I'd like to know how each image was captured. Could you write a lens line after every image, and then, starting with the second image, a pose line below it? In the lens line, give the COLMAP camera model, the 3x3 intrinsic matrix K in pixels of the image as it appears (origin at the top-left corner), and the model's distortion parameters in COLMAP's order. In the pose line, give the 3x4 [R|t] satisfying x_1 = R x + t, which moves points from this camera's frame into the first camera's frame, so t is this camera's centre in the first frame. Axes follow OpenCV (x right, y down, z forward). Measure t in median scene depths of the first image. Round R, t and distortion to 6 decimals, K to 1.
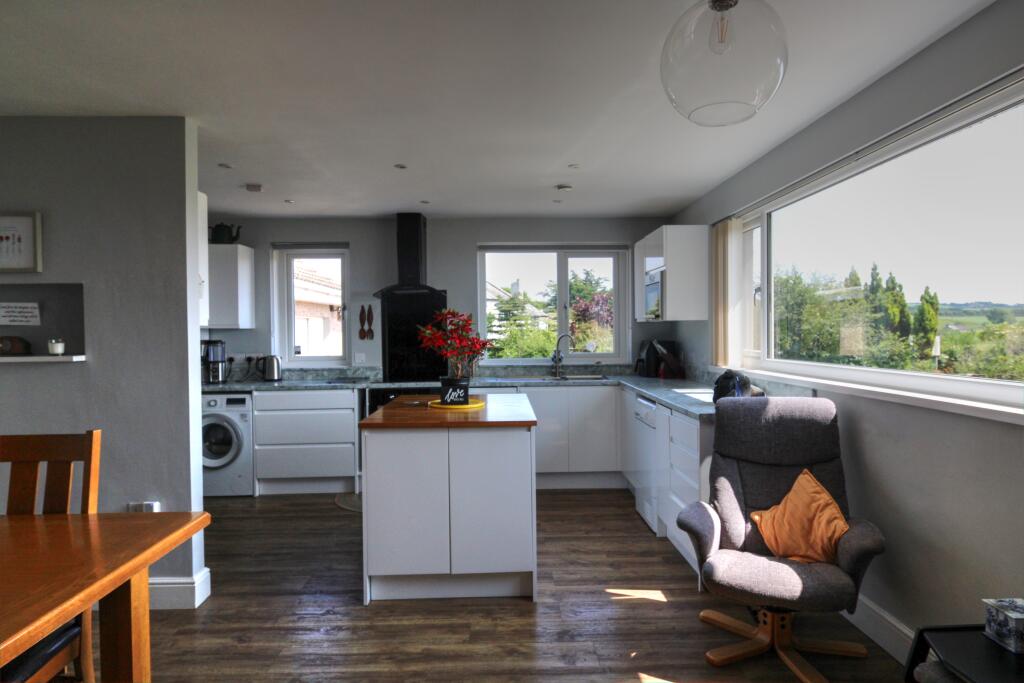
lens RADIAL K [[593.5, 0, 512.0], [0, 593.5, 341.5], [0, 0, 1]] dist [0.000652, 0.000077]
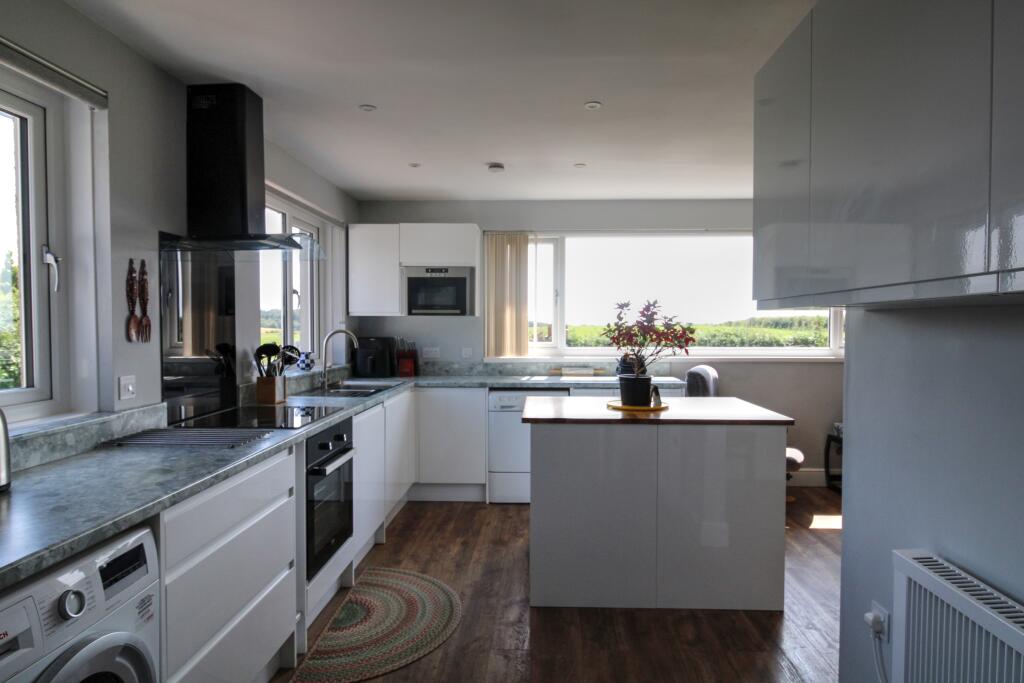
lens RADIAL K [[620.0, 0, 512.0], [0, 620.0, 341.5], [0, 0, 1]] dist [-0.000626, -0.000362]
pose [[0.069092, -0.017712, 0.997453, -0.664769], [0.012544, 0.999779, 0.016884, -0.007729], [-0.997531, 0.011346, 0.069299, 0.710680]]
